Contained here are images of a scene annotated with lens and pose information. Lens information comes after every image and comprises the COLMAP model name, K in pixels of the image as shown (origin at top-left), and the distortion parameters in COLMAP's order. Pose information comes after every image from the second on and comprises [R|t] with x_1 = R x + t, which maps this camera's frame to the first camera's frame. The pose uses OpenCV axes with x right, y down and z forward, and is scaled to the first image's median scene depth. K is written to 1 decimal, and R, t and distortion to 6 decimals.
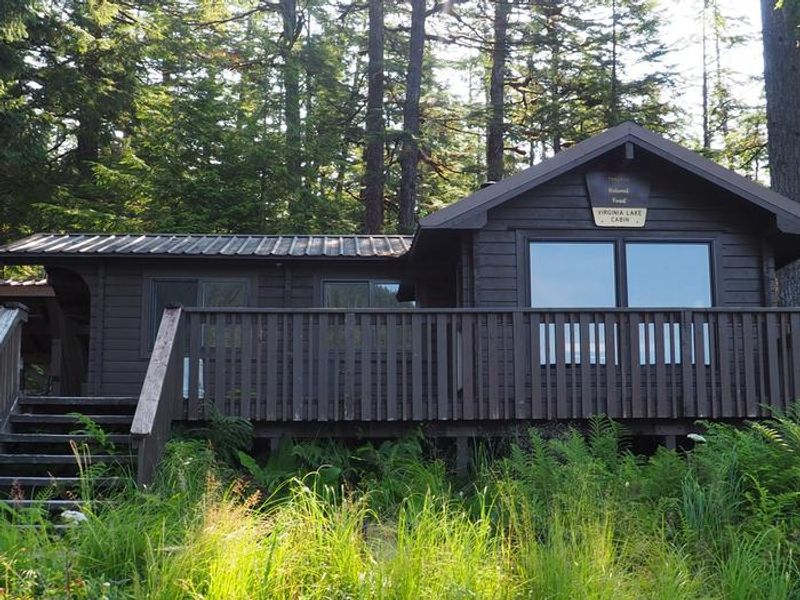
lens RADIAL K [[1235.0, 0, 400.0], [0, 1235.0, 300.0], [0, 0, 1]] dist [-0.022512, -0.058911]
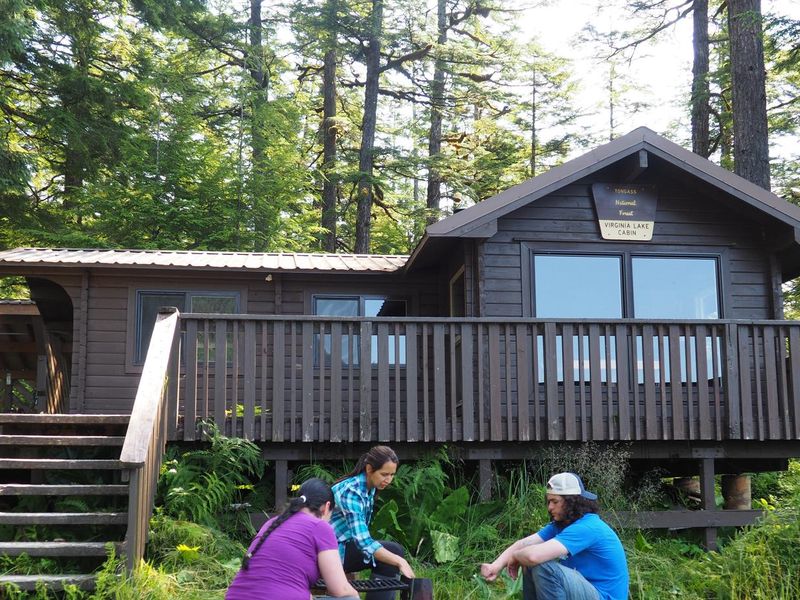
lens RADIAL K [[984.1, 0, 370.0], [0, 984.1, 349.0], [0, 0, 1]] dist [0.020134, 0.025763]
pose [[0.999038, 0.007728, 0.043170, -0.056773], [-0.008395, 0.999848, 0.015277, 0.016167], [-0.043045, -0.015625, 0.998951, 0.237335]]
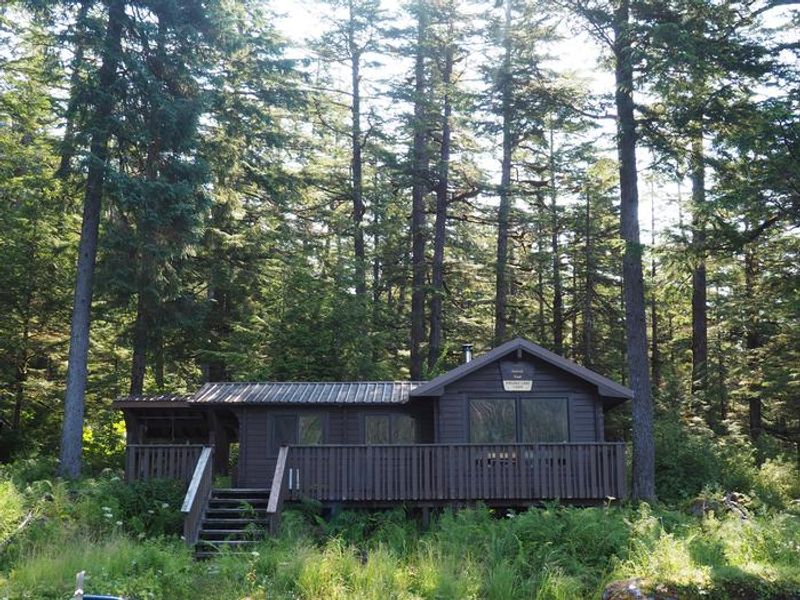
lens RADIAL K [[1034.6, 0, 400.0], [0, 1034.6, 300.0], [0, 0, 1]] dist [0.000932, -0.007130]
pose [[0.997942, -0.009171, -0.063465, 0.101327], [0.006264, 0.998929, -0.045846, -0.128541], [0.063817, 0.045354, 0.996930, -0.605895]]
